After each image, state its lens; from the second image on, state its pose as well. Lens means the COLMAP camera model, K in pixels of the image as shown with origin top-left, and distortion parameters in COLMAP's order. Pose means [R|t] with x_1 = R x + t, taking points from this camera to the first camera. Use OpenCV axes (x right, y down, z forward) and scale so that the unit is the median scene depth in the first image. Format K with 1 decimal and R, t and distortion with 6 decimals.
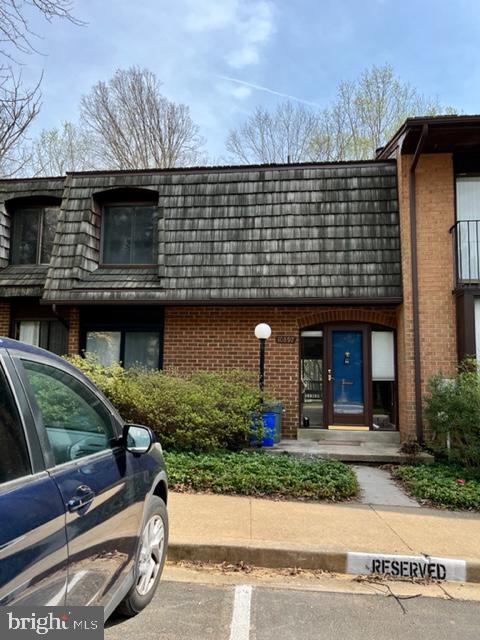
lens RADIAL K [[489.7, 0, 234.0], [0, 489.7, 320.4], [0, 0, 1]] dist [0.042015, -0.075565]
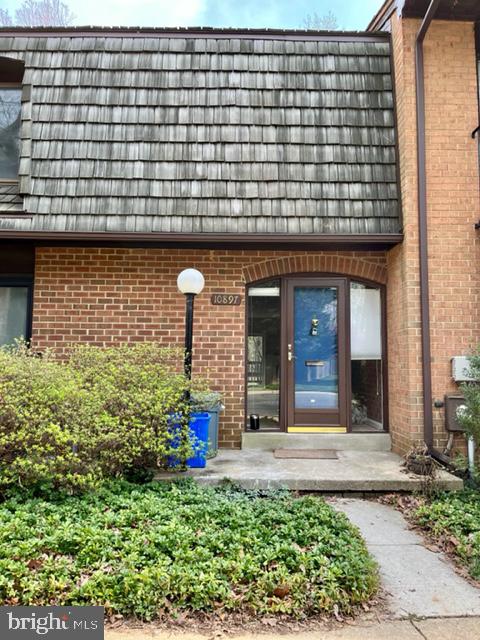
lens RADIAL K [[489.7, 0, 239.6], [0, 489.7, 325.0], [0, 0, 1]] dist [0.042015, -0.075565]
pose [[0.988537, 0.001936, 0.150967, 0.024980], [-0.008935, 0.998915, 0.045699, 0.044040], [-0.150714, -0.046524, 0.987482, 0.350013]]
